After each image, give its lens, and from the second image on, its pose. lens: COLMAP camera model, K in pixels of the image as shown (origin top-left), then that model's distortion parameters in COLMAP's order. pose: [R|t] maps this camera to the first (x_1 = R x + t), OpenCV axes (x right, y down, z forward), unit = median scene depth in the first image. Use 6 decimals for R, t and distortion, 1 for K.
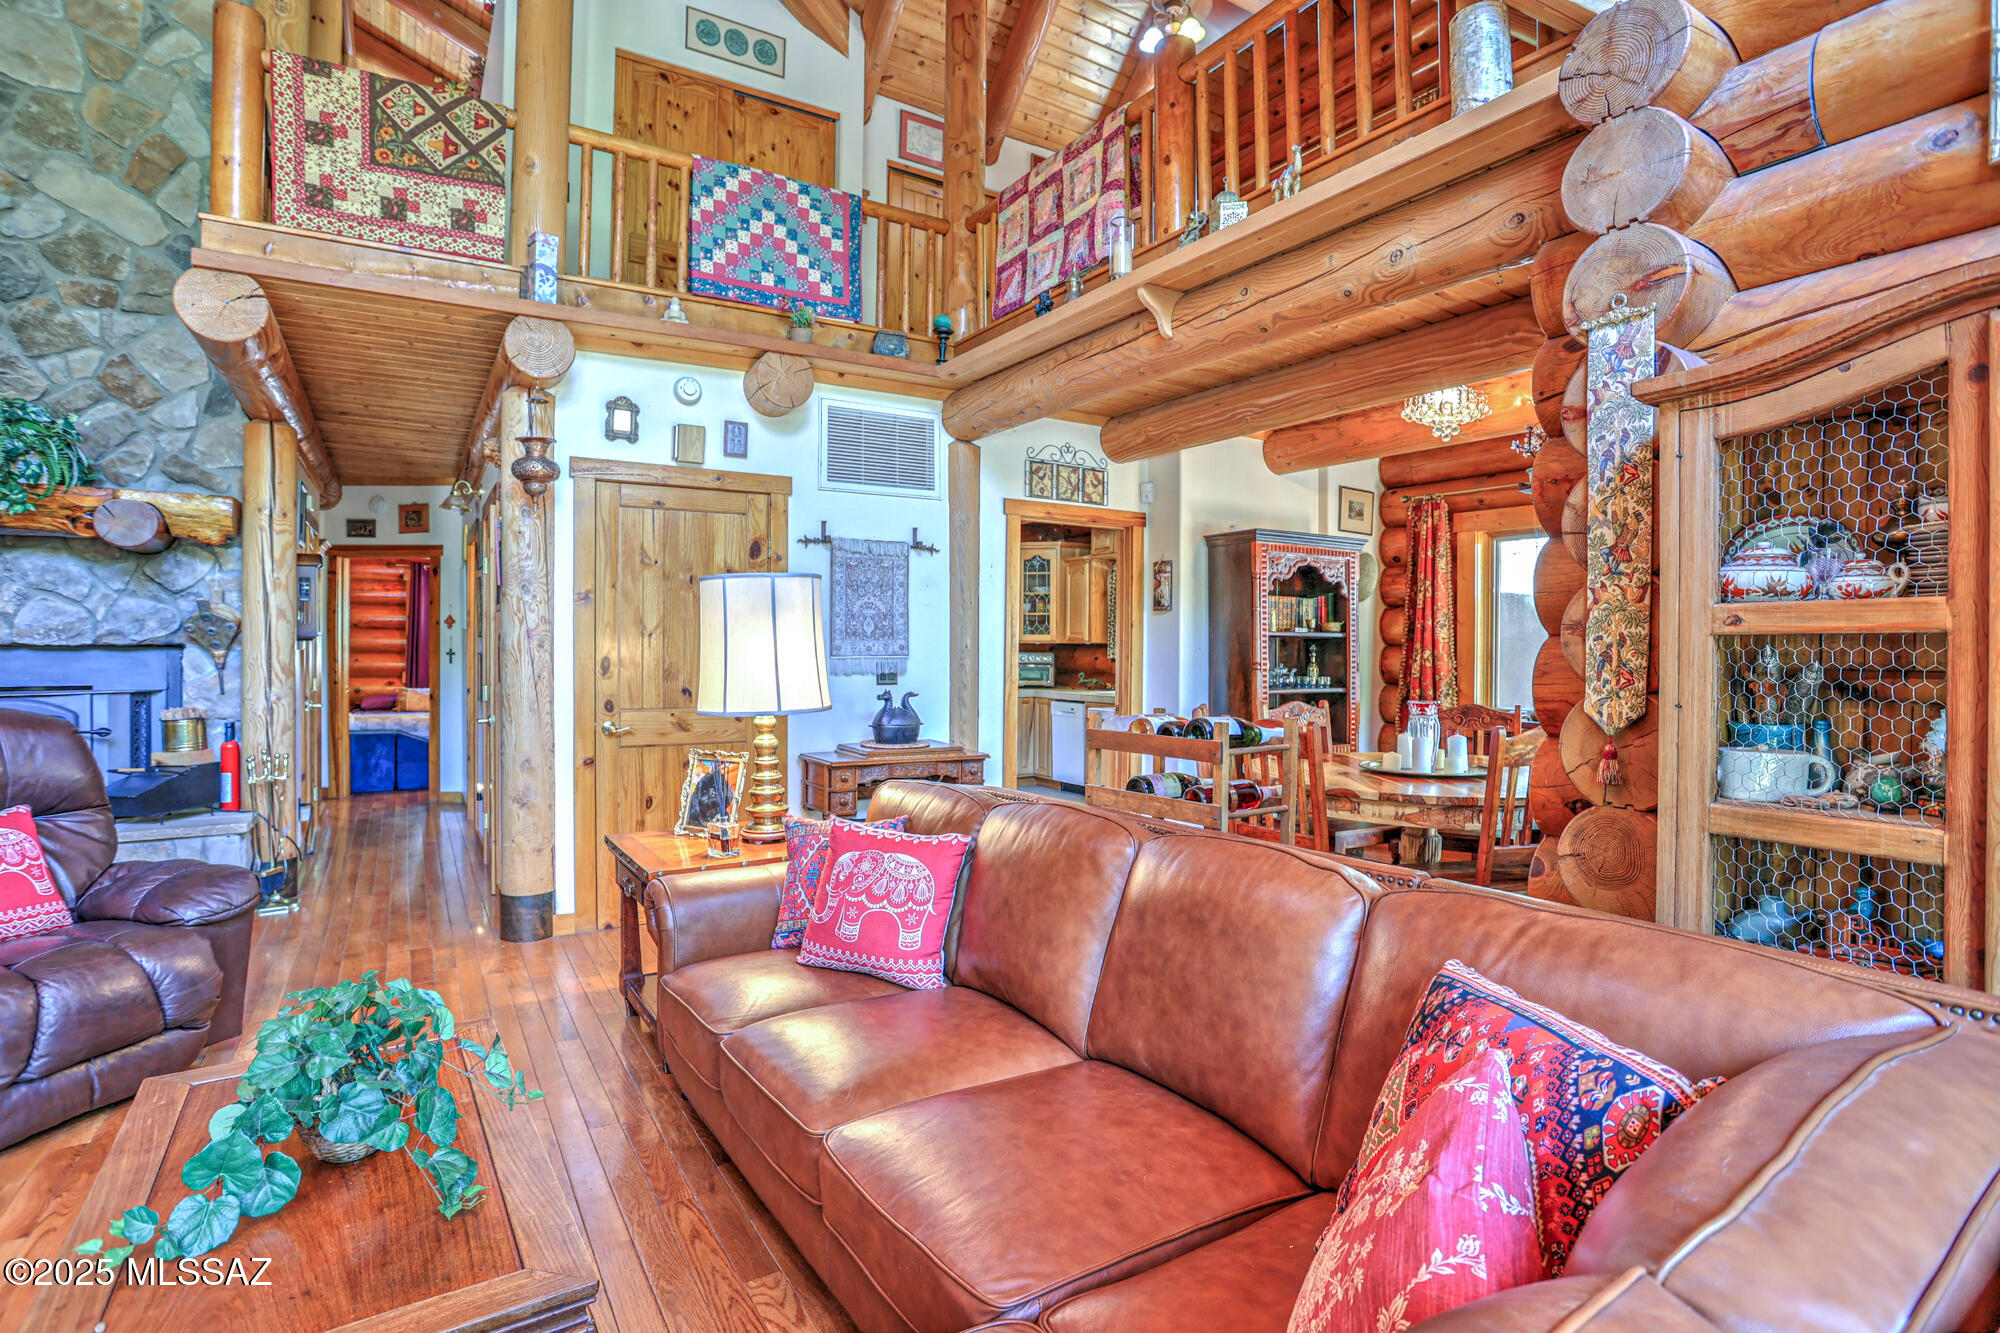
lens RADIAL K [[971.5, 0, 985.4], [0, 971.5, 652.3], [0, 0, 1]] dist [-0.072976, 0.029854]
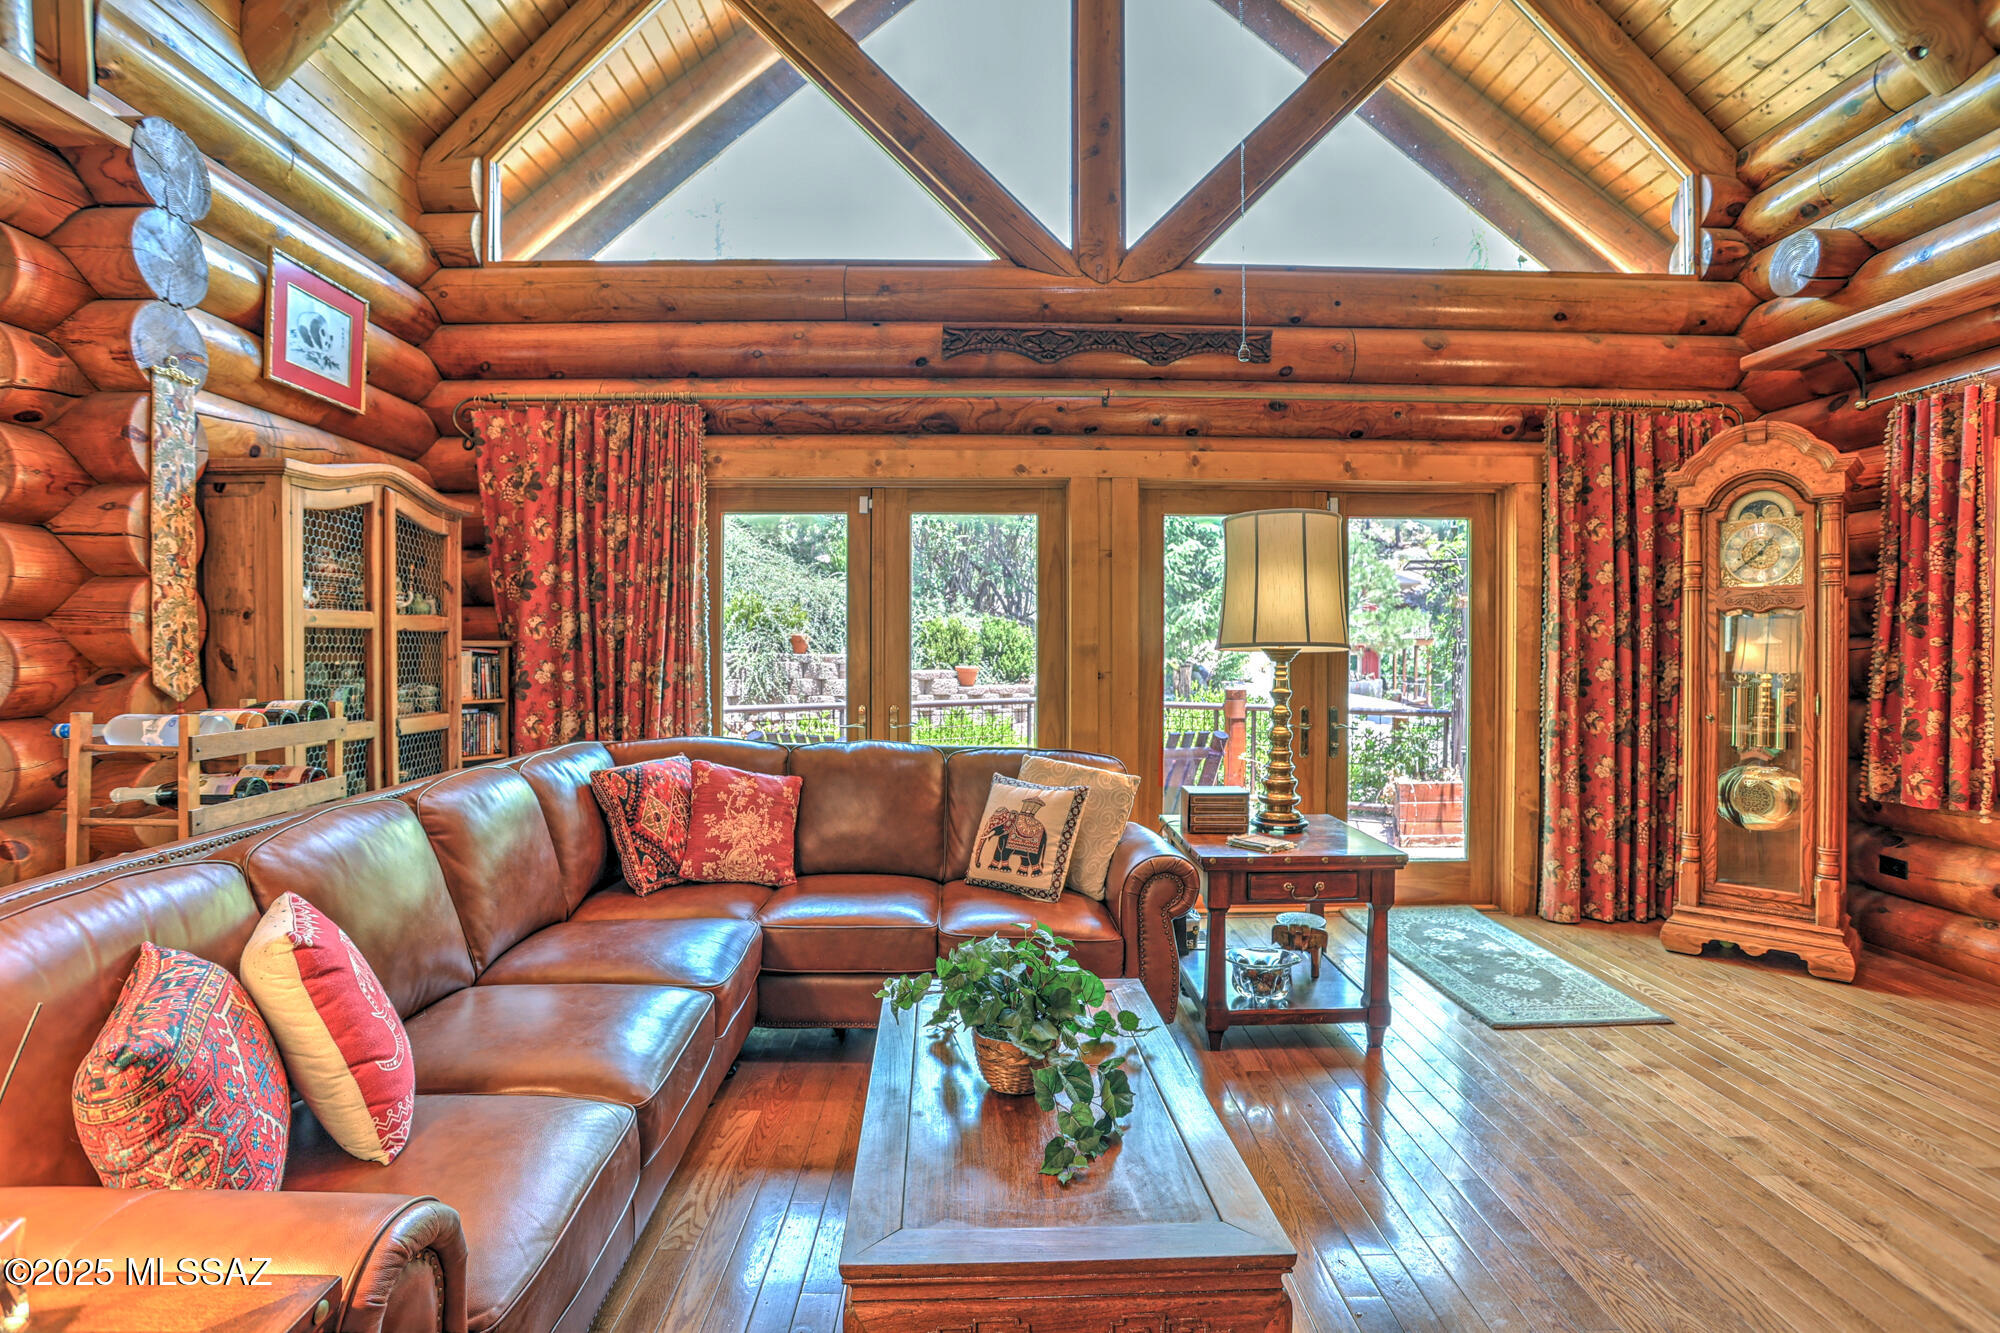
lens RADIAL K [[971.5, 0, 994.7], [0, 971.5, 655.0], [0, 0, 1]] dist [-0.072976, 0.029854]
pose [[-0.858312, -0.012873, 0.512966, -0.437466], [-0.006384, 0.999876, 0.014410, -0.000445], [-0.513088, 0.009094, -0.858288, 0.706971]]
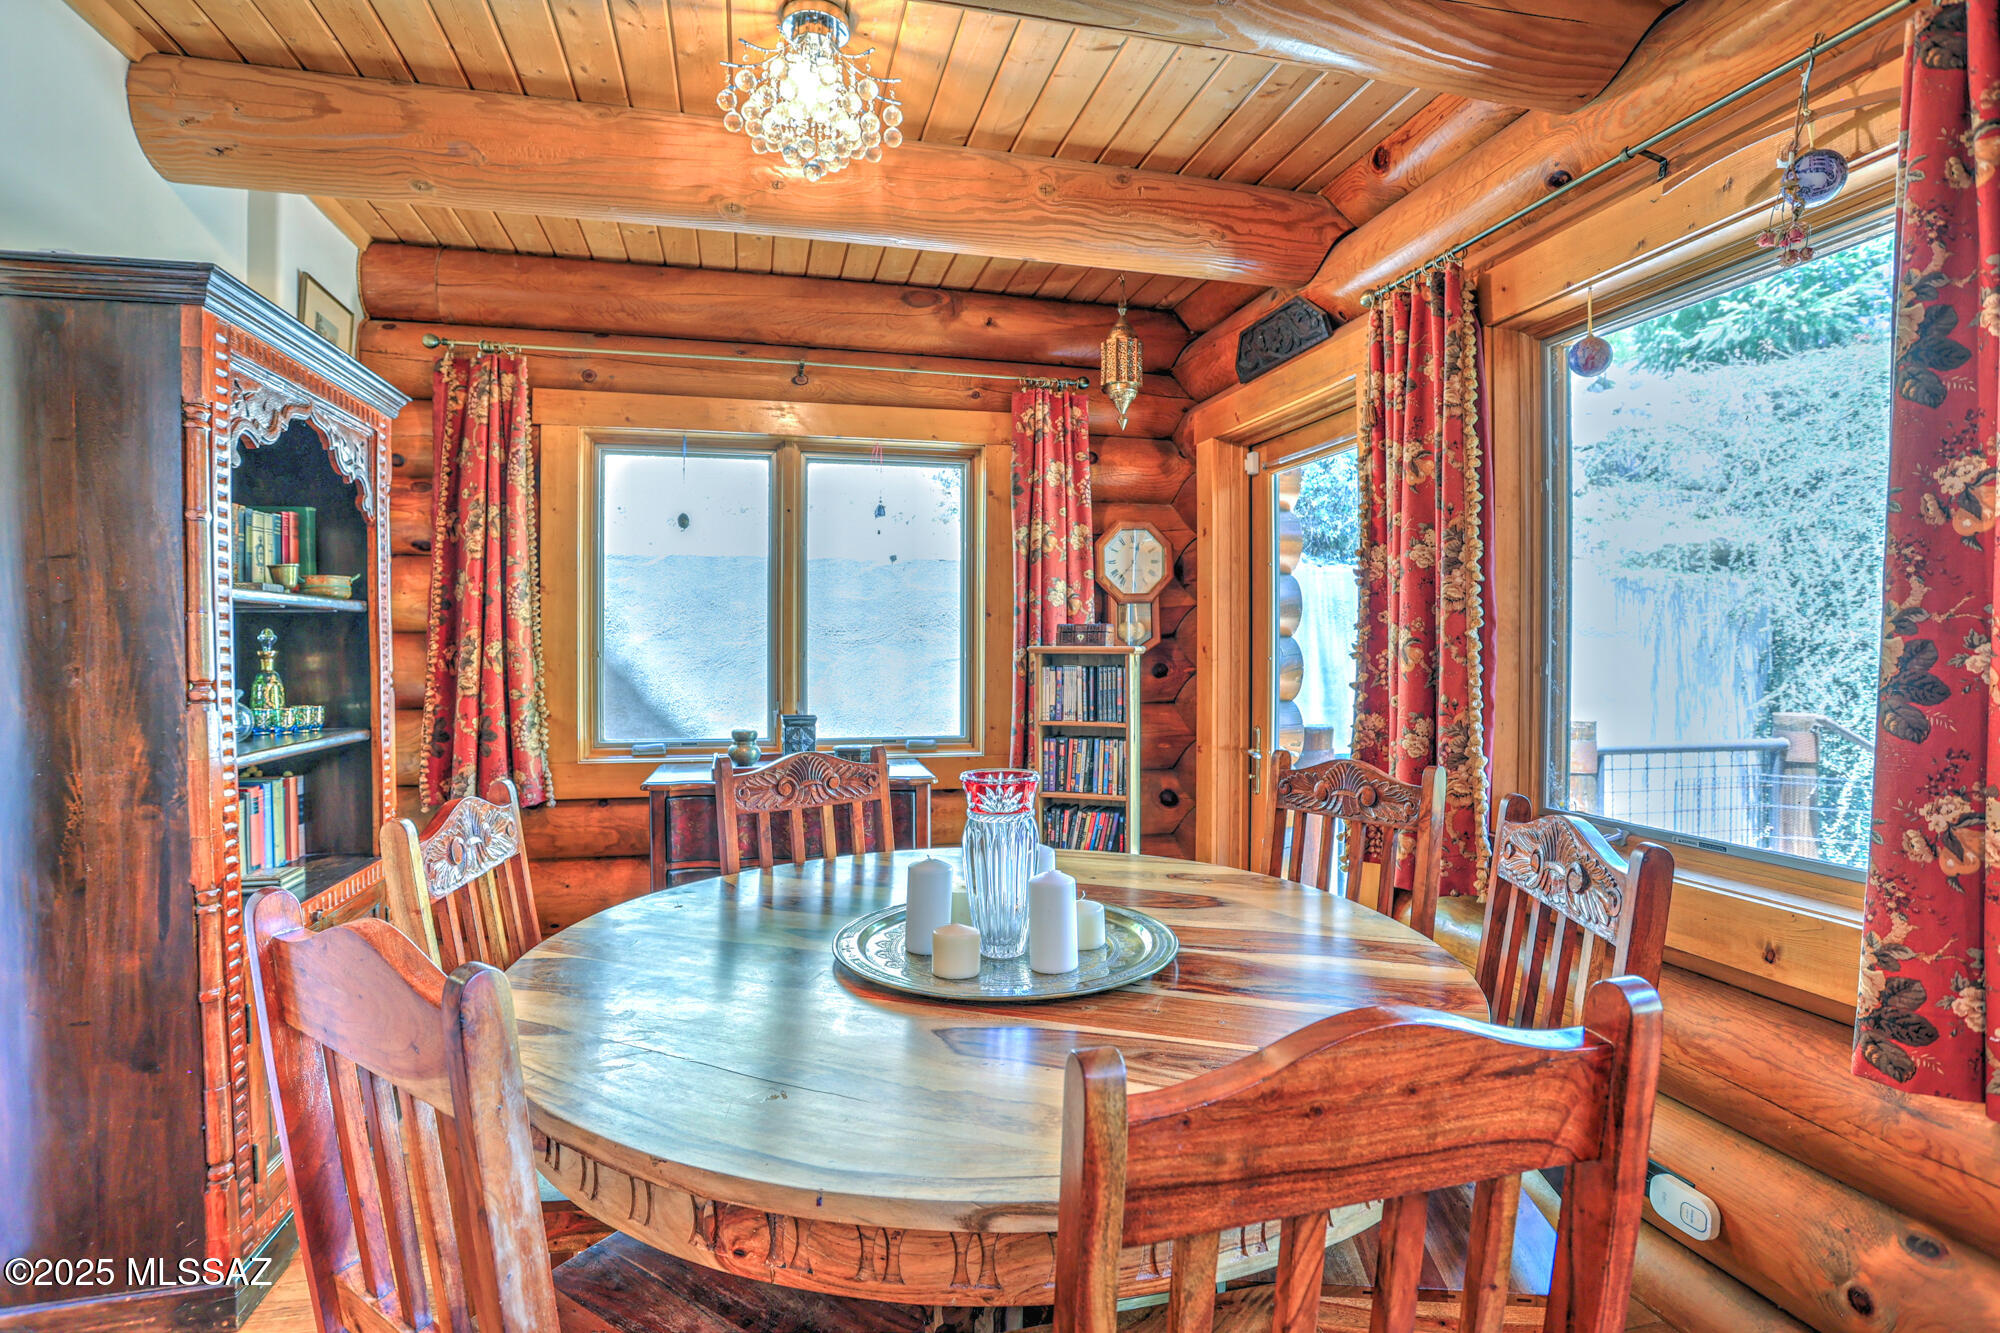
lens RADIAL K [[971.5, 0, 989.9], [0, 971.5, 657.0], [0, 0, 1]] dist [-0.072976, 0.029854]
pose [[0.313457, -0.016840, 0.949453, 0.076085], [0.003983, 0.999857, 0.016419, -0.001411], [-0.949594, -0.001365, 0.313479, 0.767007]]
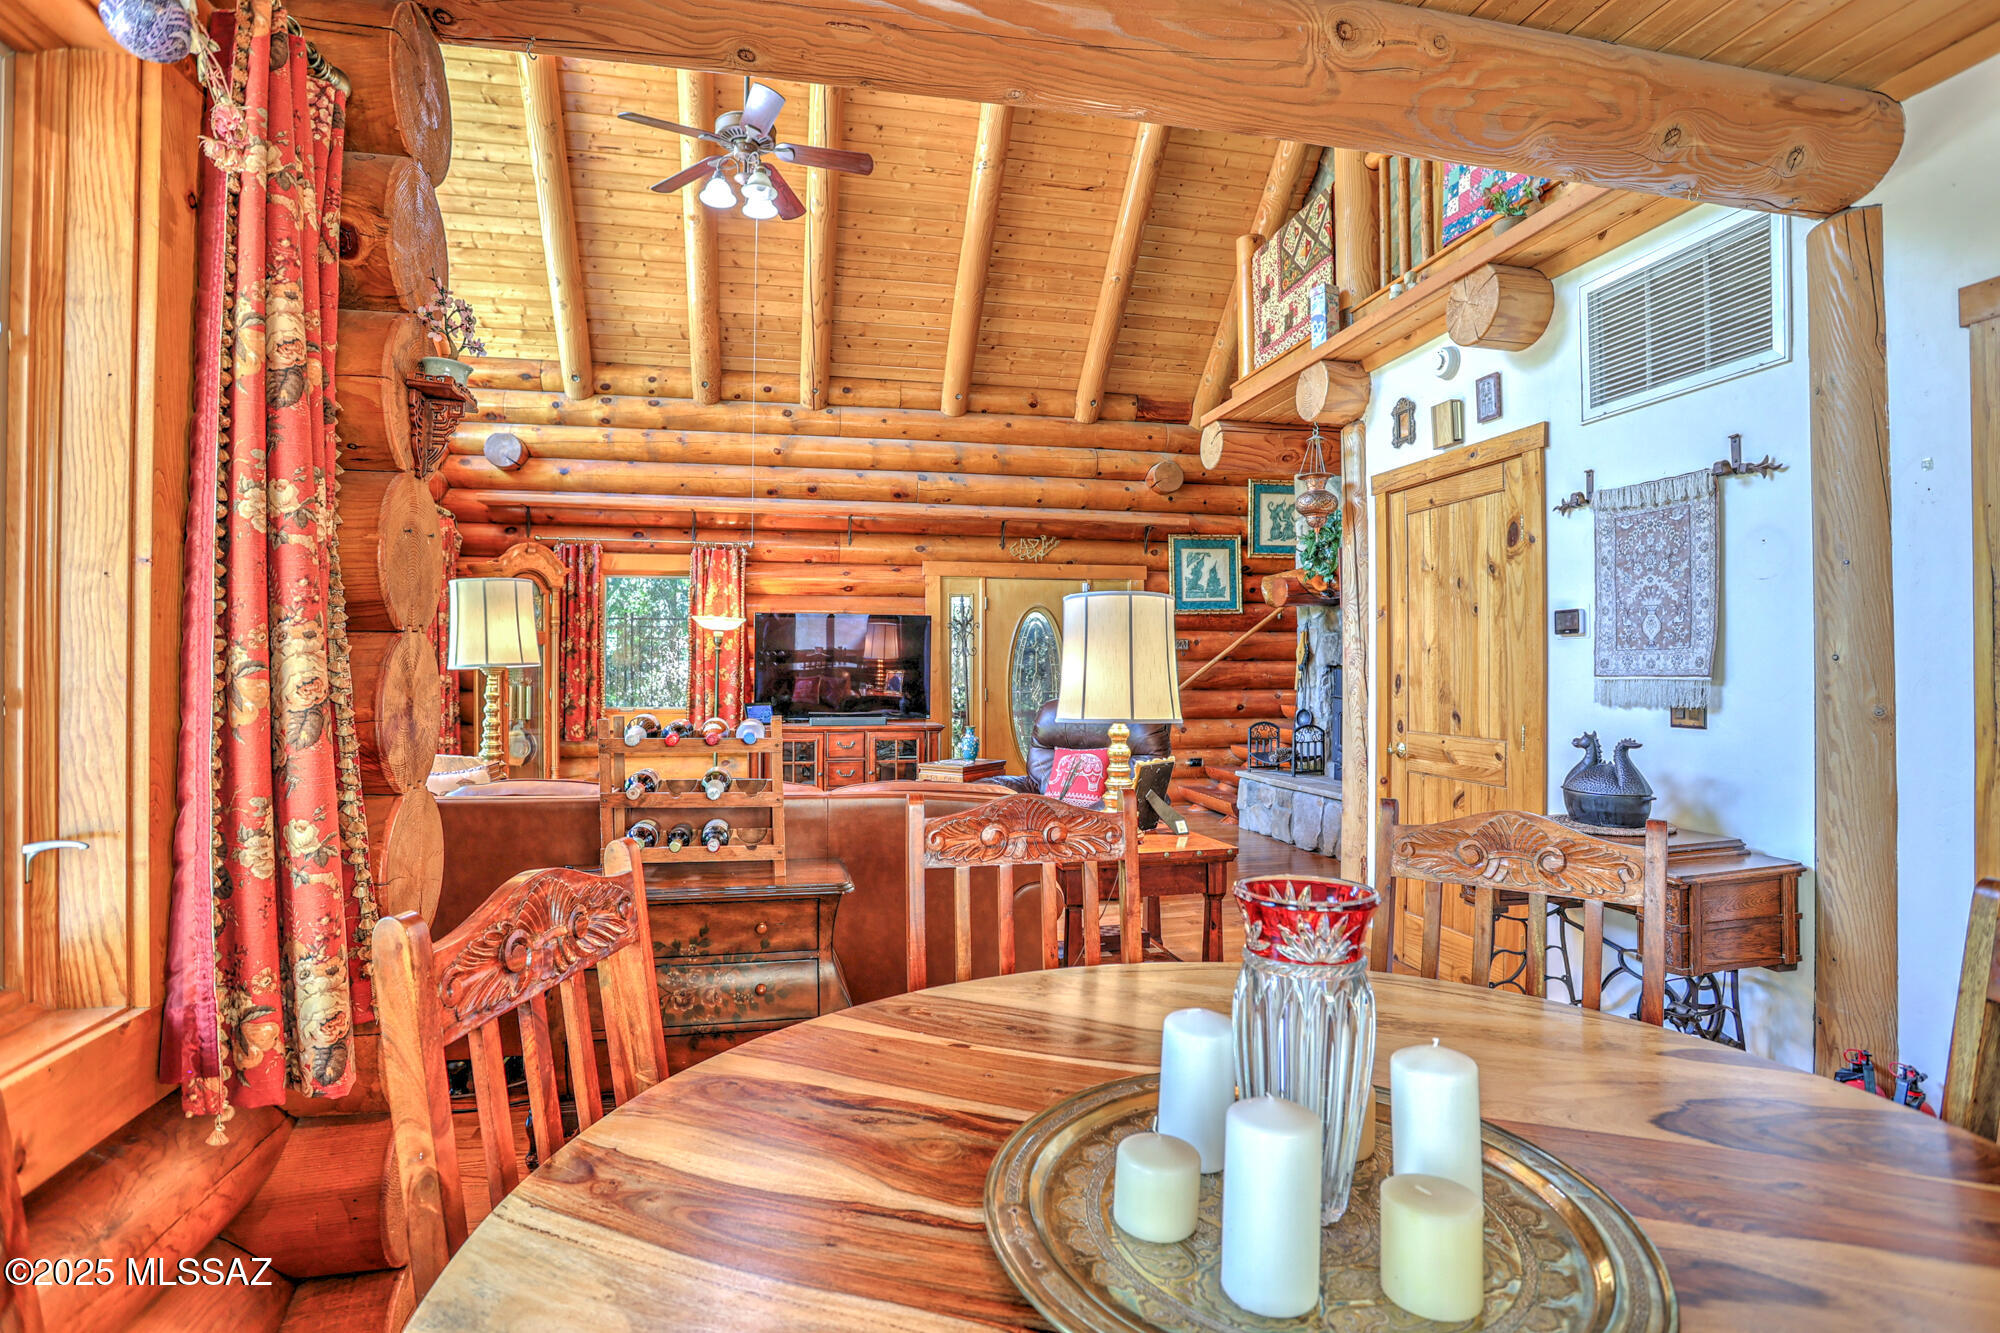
lens RADIAL K [[971.7, 0, 994.4], [0, 971.7, 656.3], [0, 0, 1]] dist [-0.065493, 0.002182]
pose [[-0.329986, -0.015816, -0.943853, 0.596442], [-0.008270, 0.999870, -0.013864, 0.002825], [0.943950, 0.003231, -0.330074, 0.874164]]
